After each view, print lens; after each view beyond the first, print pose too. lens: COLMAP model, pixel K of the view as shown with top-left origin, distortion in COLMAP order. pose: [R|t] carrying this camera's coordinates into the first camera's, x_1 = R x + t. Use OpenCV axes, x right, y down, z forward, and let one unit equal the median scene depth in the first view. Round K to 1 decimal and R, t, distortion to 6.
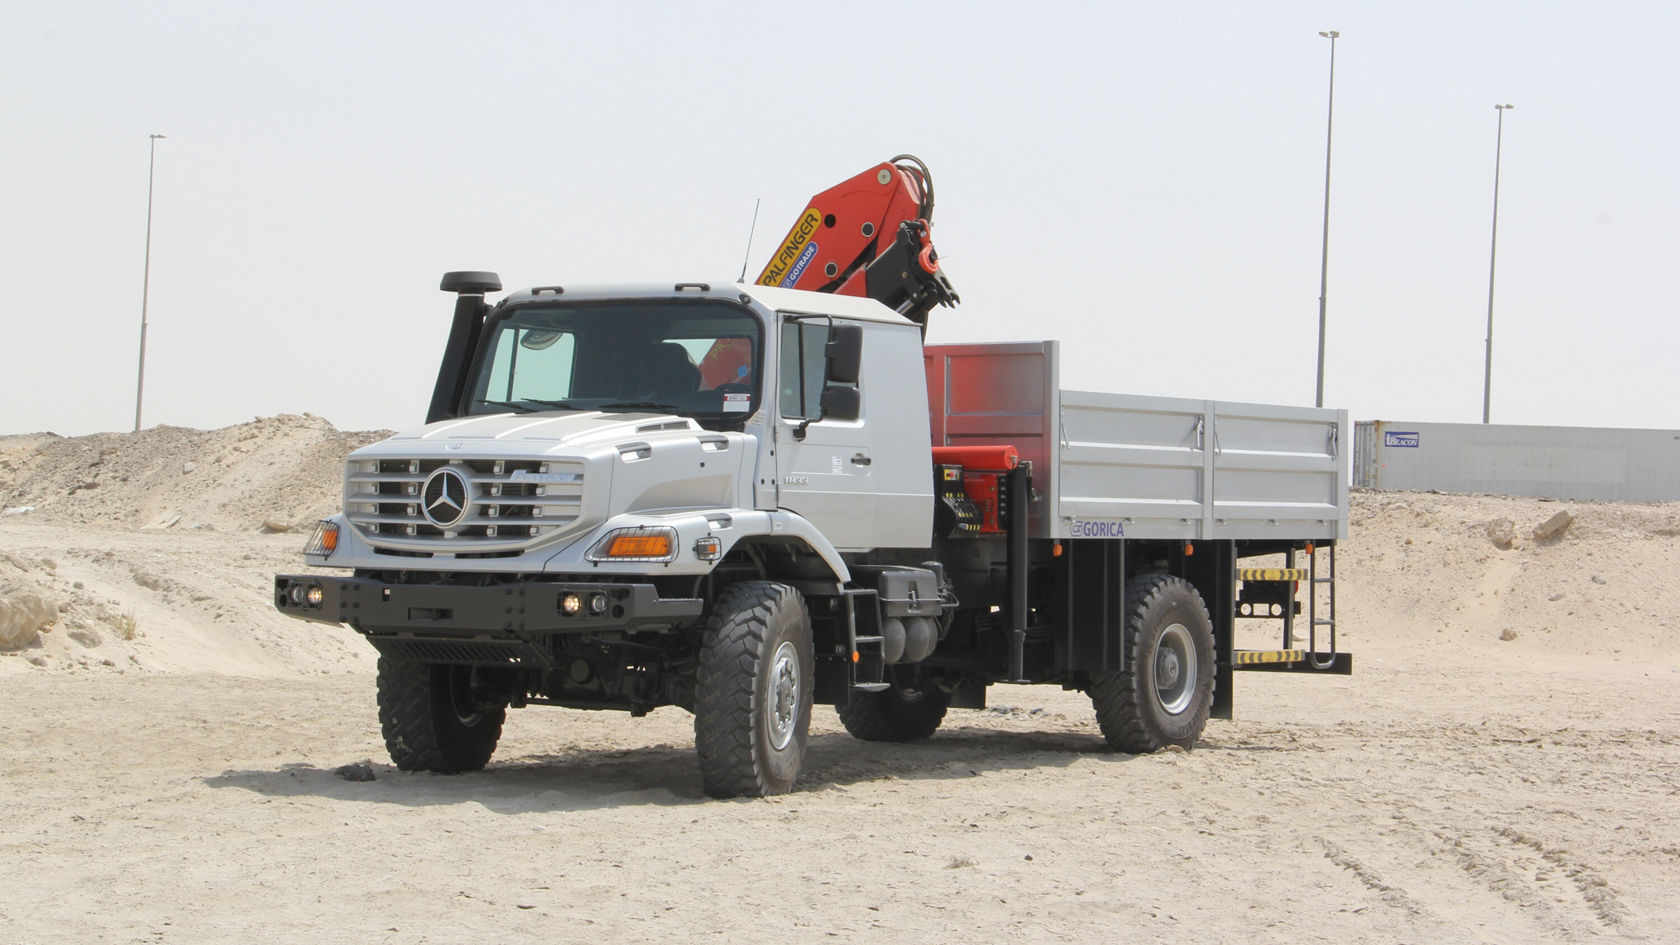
lens RADIAL K [[1359.0, 0, 840.0], [0, 1359.0, 472.5], [0, 0, 1]] dist [-0.022272, -0.004820]
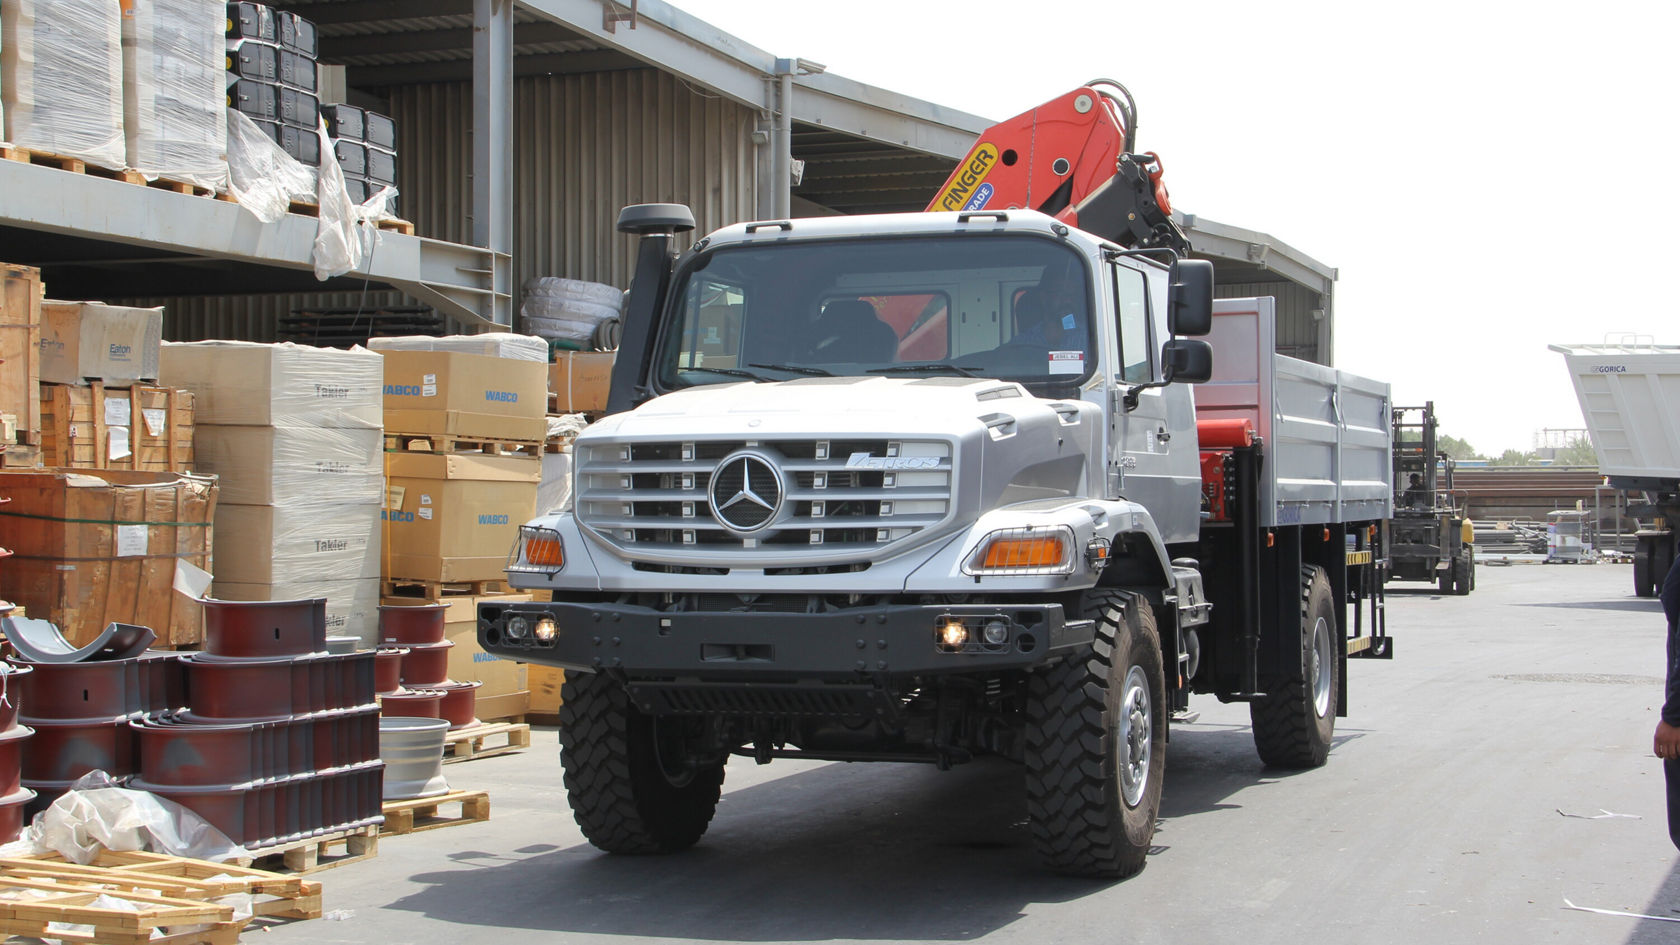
lens RADIAL K [[1359.0, 0, 840.0], [0, 1359.0, 472.5], [0, 0, 1]] dist [-0.022272, -0.004820]
pose [[0.996957, -0.018085, 0.075823, -0.293982], [0.017326, 0.999793, 0.010662, 0.000975], [-0.076000, -0.009316, 0.997064, 0.261226]]
